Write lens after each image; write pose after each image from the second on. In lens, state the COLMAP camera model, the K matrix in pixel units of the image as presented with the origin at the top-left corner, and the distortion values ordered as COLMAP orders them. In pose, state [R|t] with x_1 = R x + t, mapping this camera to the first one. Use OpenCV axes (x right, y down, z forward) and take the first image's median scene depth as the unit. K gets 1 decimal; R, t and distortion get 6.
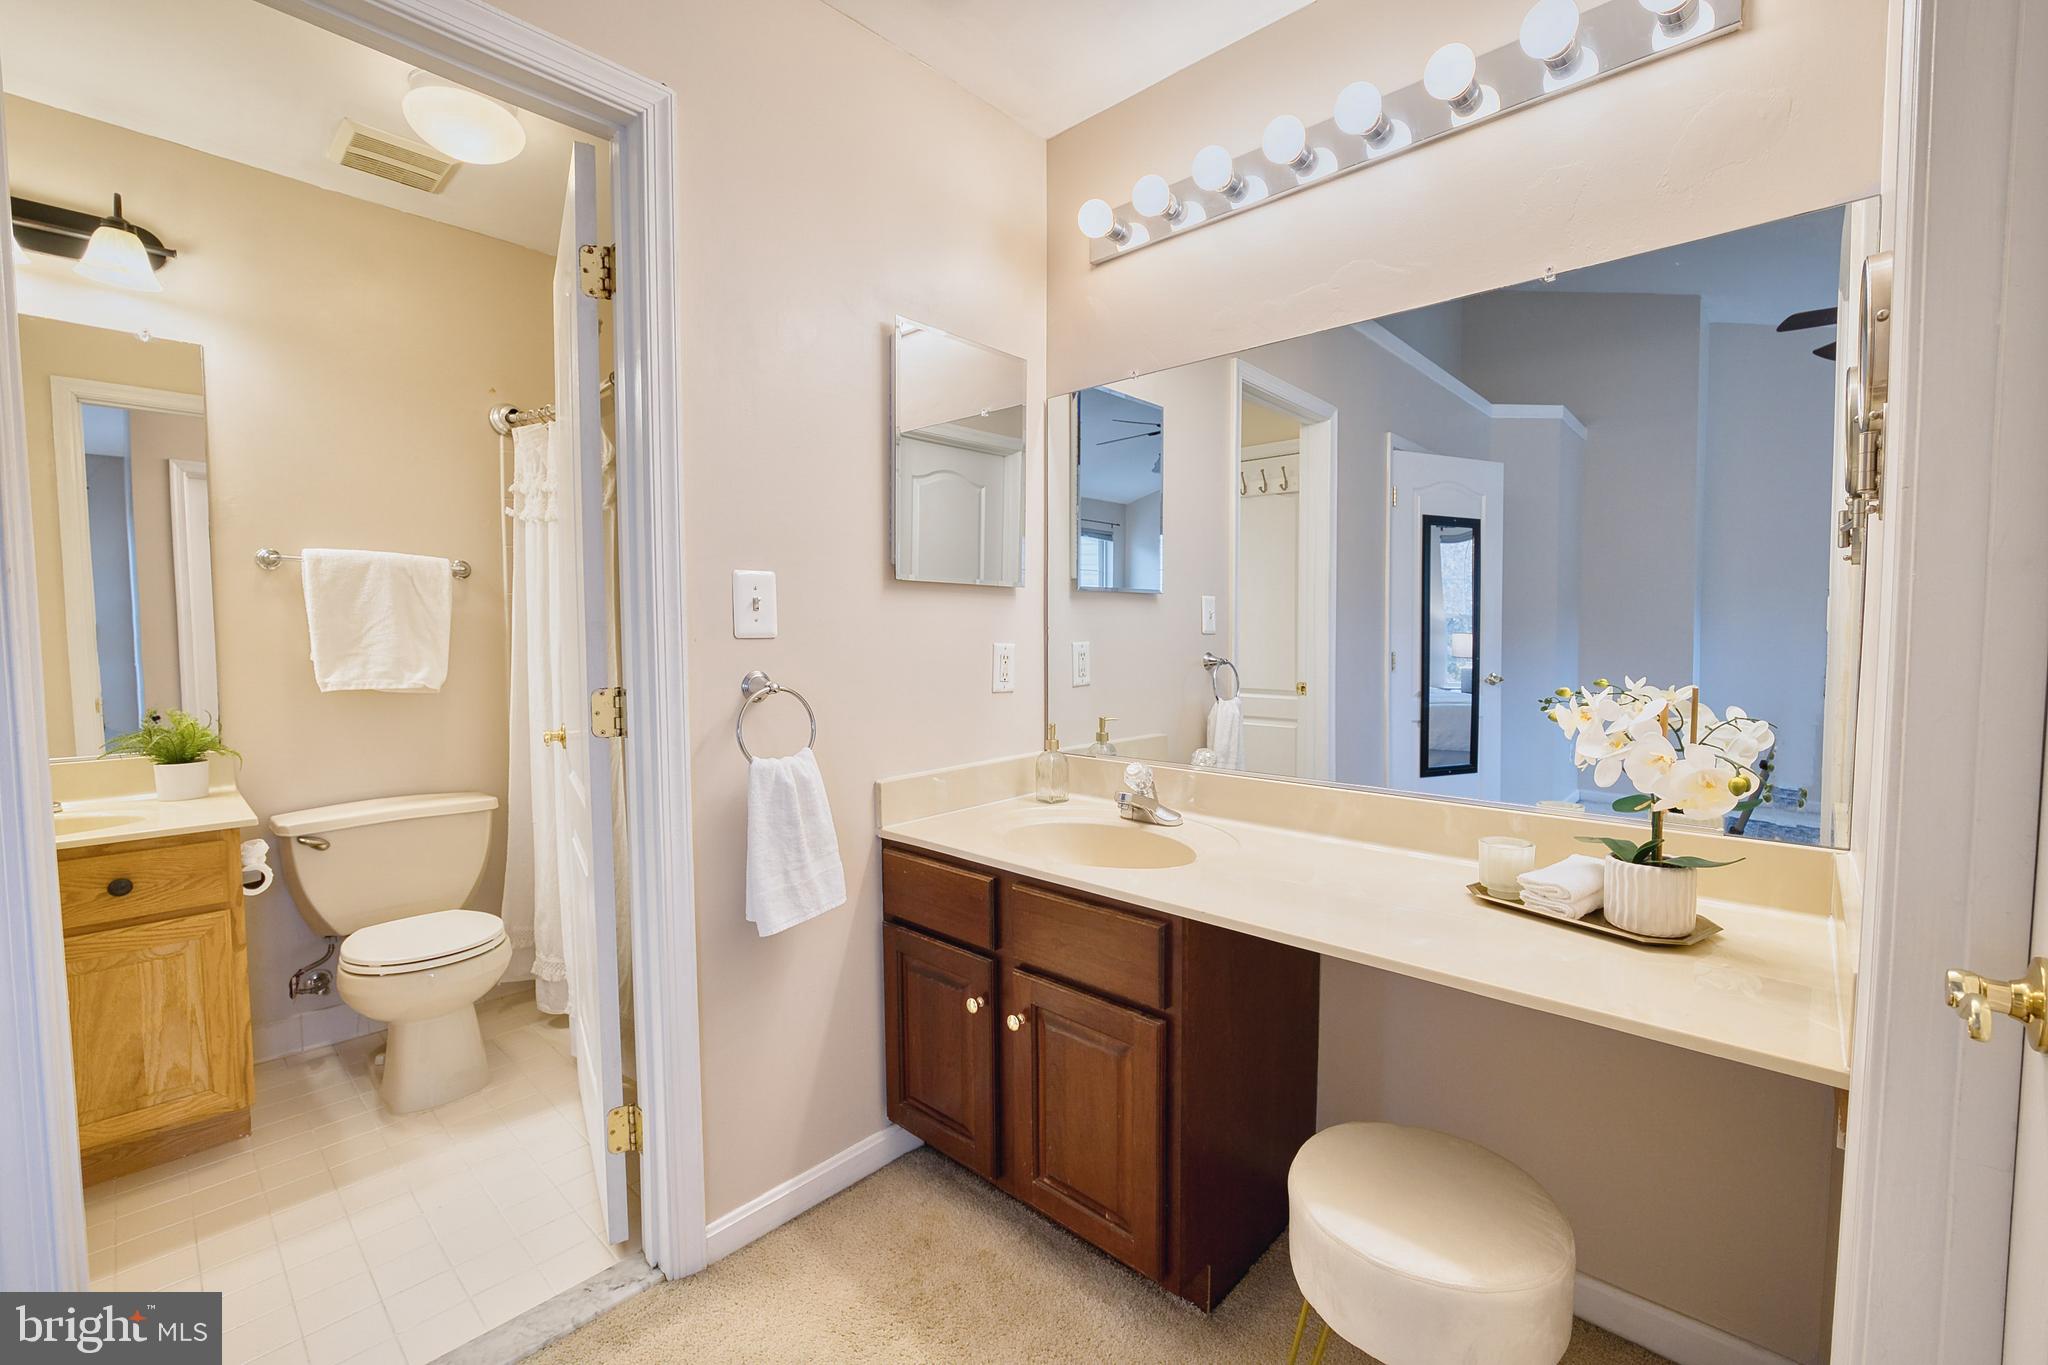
lens RADIAL K [[830.6, 0, 1020.7], [0, 830.6, 683.7], [0, 0, 1]] dist [-0.003013, 0.000269]
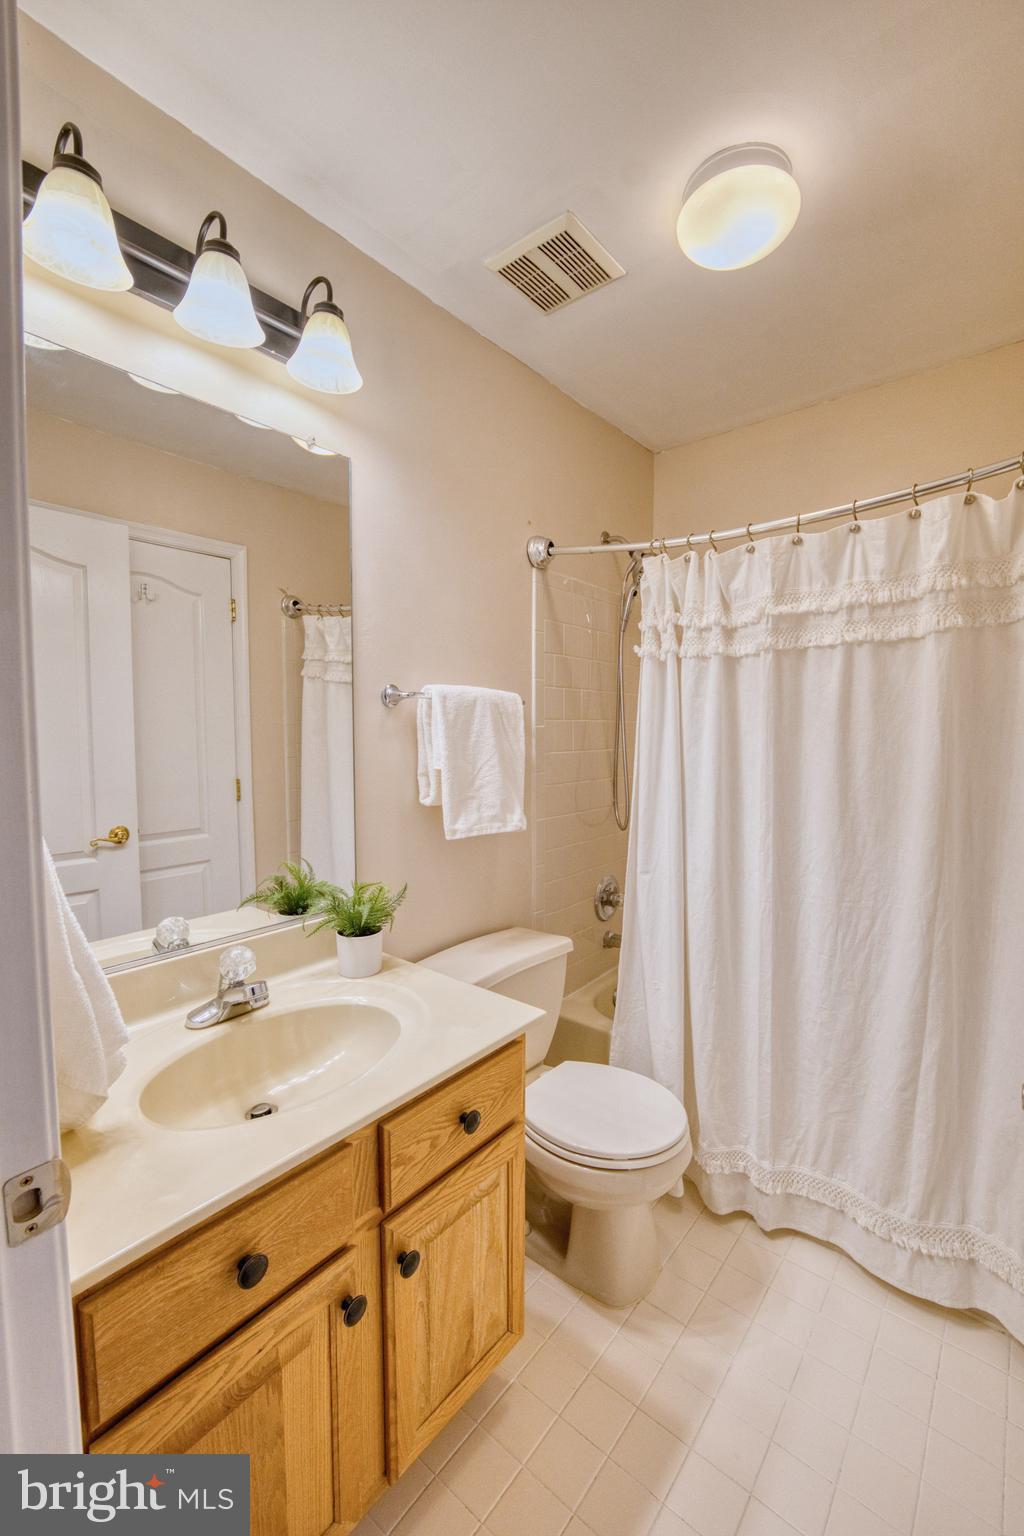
lens RADIAL K [[622.9, 0, 516.6], [0, 622.9, 770.7], [0, 0, 1]] dist [-0.003013, 0.000269]
pose [[0.996854, 0.005871, 0.079039, -0.813868], [-0.006527, 0.999946, 0.008043, -0.072206], [-0.078987, -0.008534, 0.996839, 0.294589]]
